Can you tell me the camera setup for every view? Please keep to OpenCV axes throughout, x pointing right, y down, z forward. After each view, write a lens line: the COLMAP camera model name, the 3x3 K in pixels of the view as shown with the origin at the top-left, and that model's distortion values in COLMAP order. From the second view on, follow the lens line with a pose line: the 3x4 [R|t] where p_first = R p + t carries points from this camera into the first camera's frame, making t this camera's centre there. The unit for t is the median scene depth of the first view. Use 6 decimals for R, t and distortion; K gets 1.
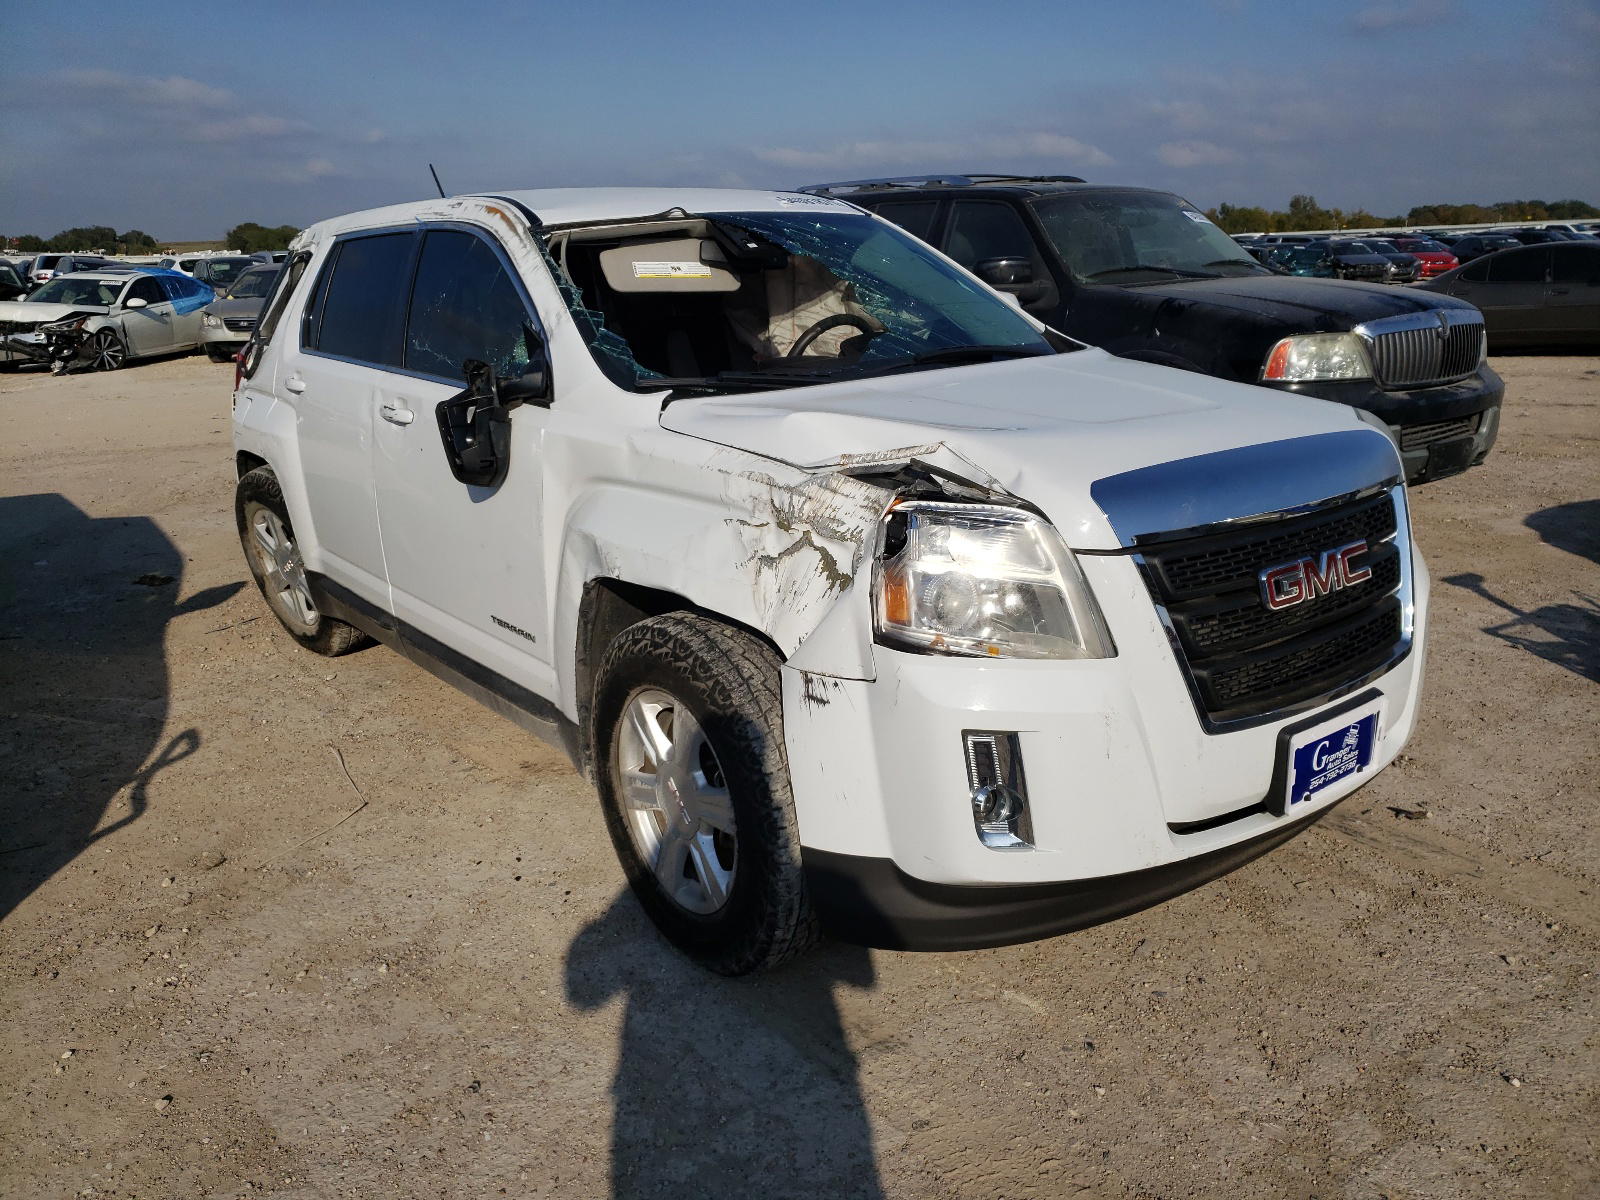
lens RADIAL K [[1207.7, 0, 799.3], [0, 1207.7, 641.7], [0, 0, 1]] dist [0.087853, -0.095762]
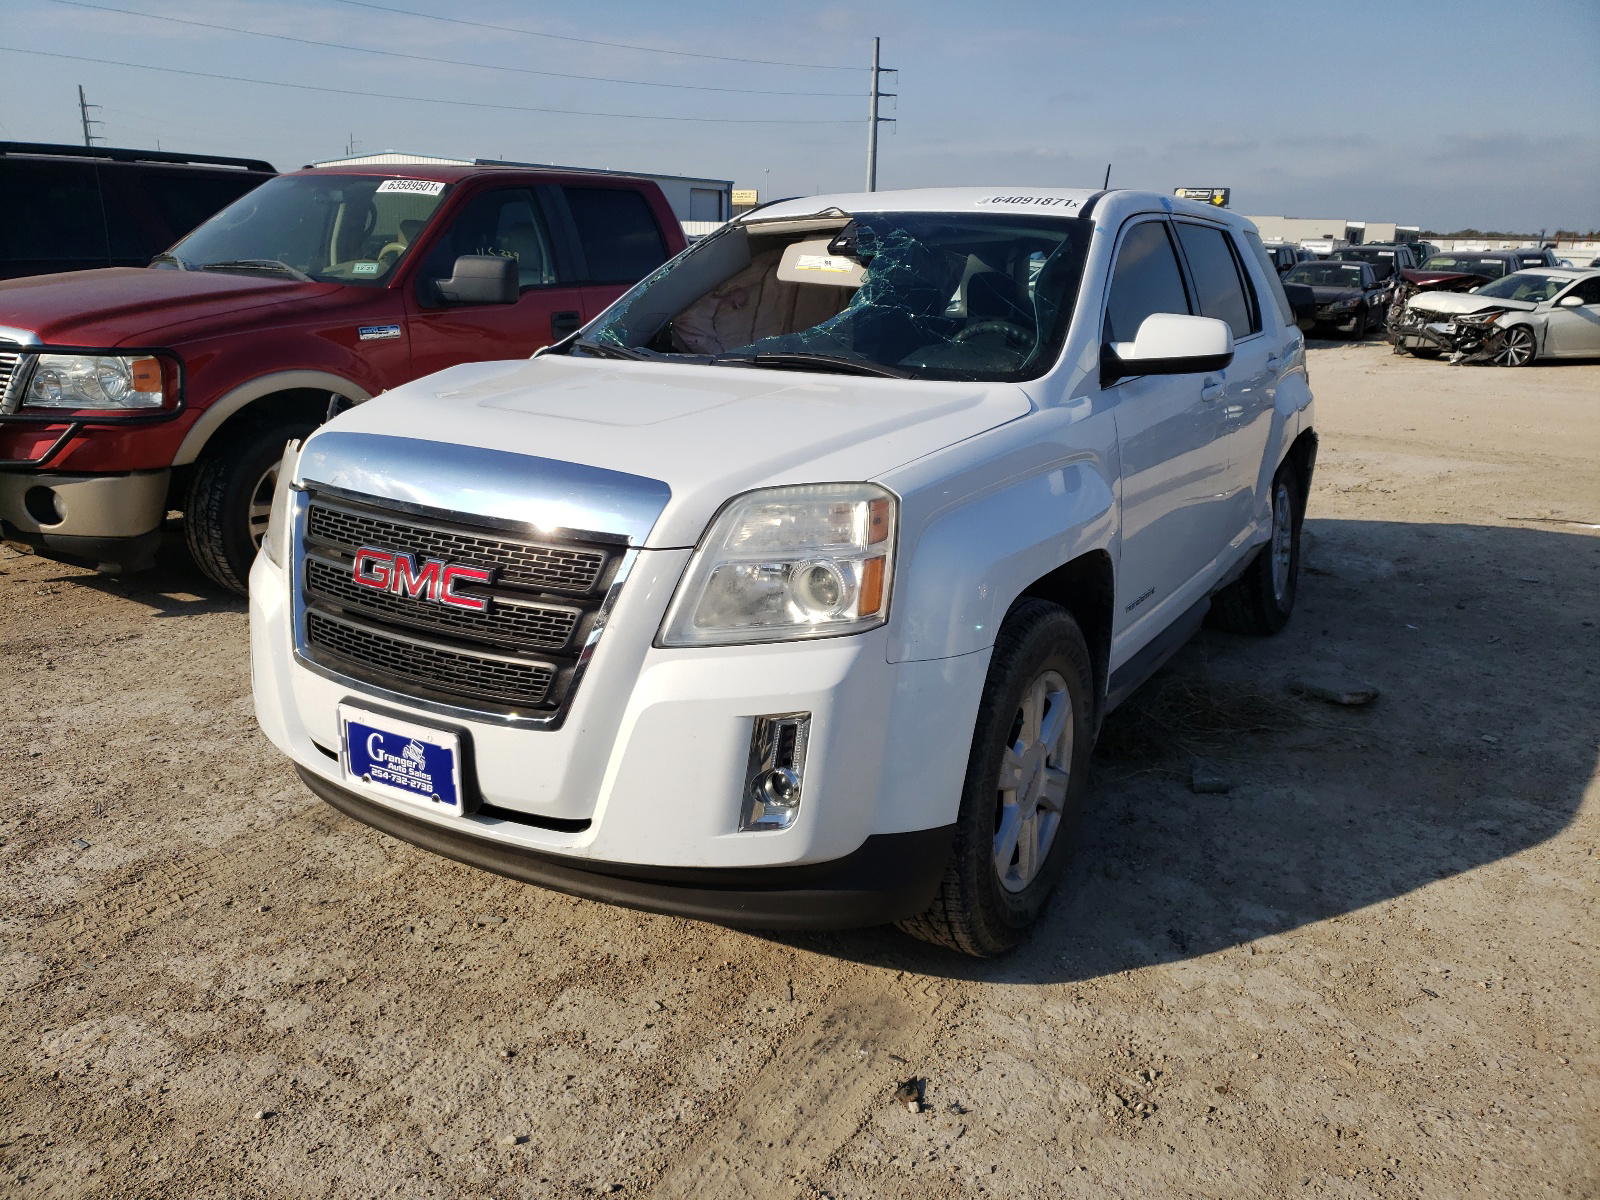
lens RADIAL K [[1195.8, 0, 800.0], [0, 1195.8, 600.0], [0, 0, 1]] dist [0.072315, 0.002045]
pose [[0.385259, 0.295717, -0.874144, 1.360591], [-0.320427, 0.931194, 0.173796, -0.296565], [0.865391, 0.213143, 0.453507, 0.804466]]
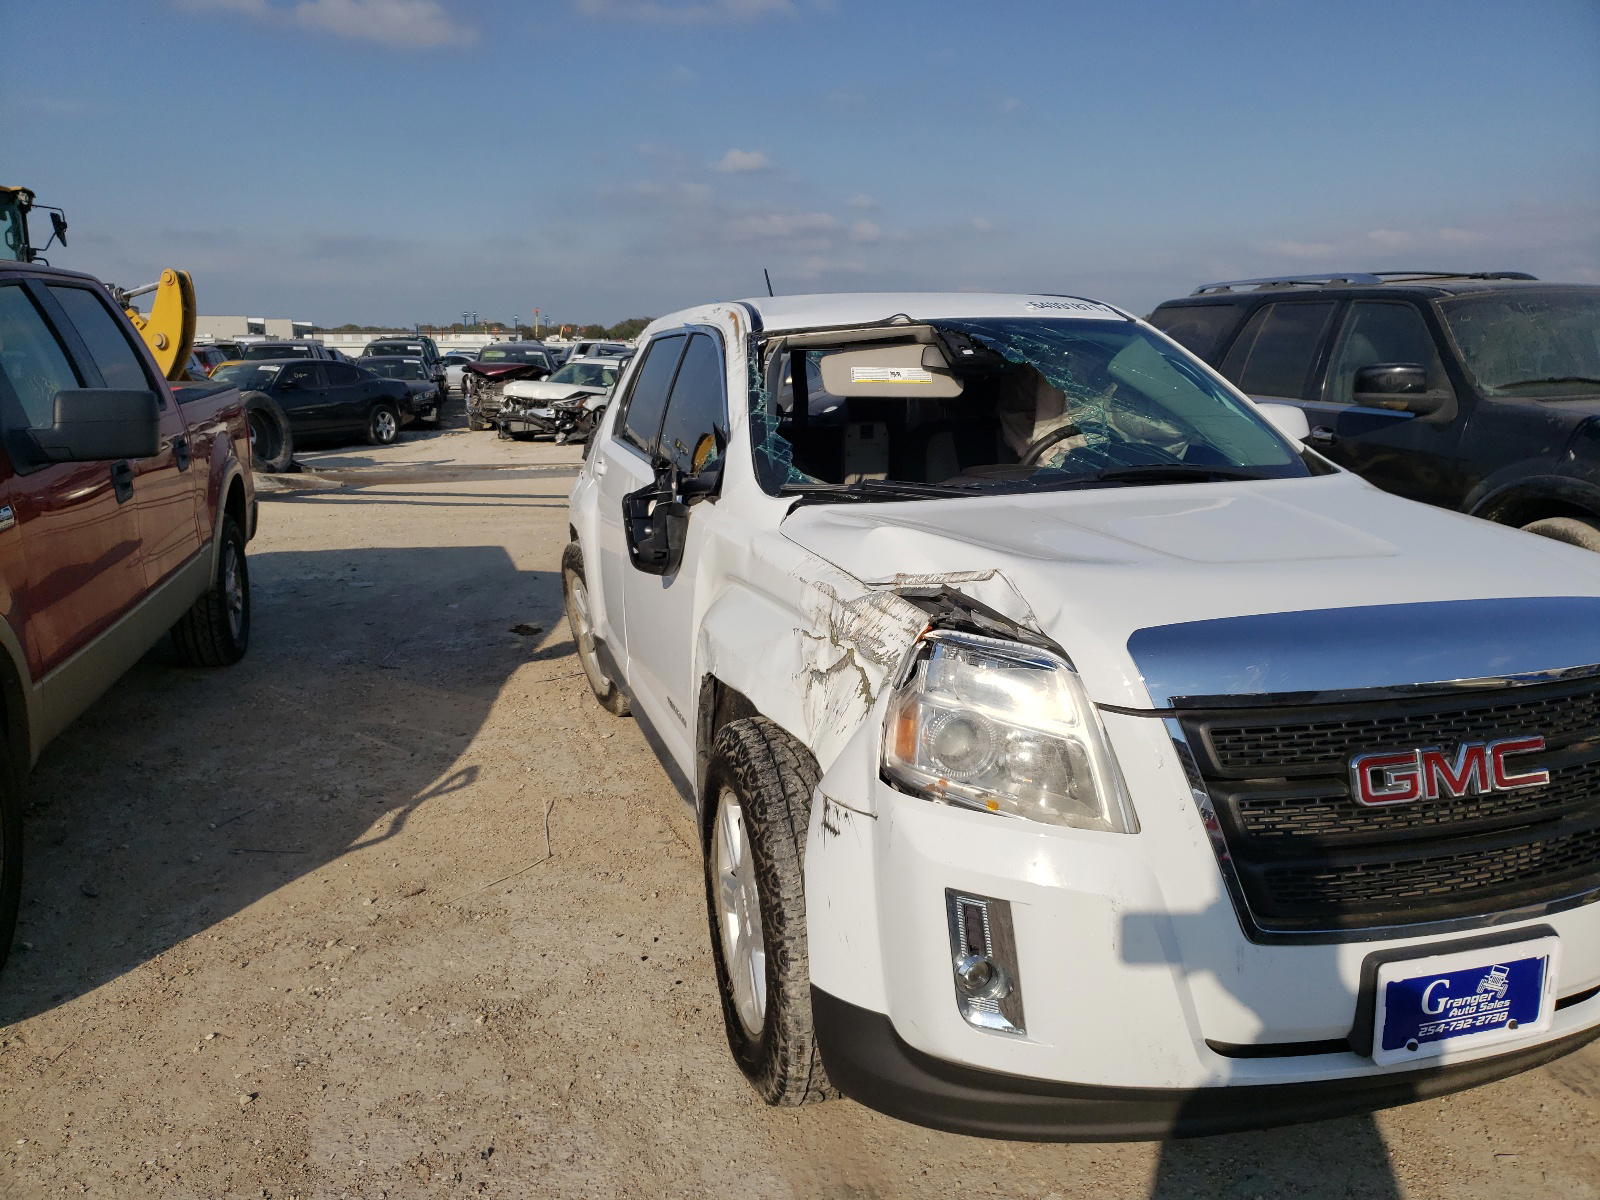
lens RADIAL K [[1234.3, 0, 797.5], [0, 1234.3, 629.1], [0, 0, 1]] dist [0.028423, -0.000537]
pose [[0.930728, 0.098827, -0.352107, 0.293560], [-0.127474, 0.990082, -0.059061, -0.042451], [0.342778, 0.099854, 0.934095, 0.070706]]
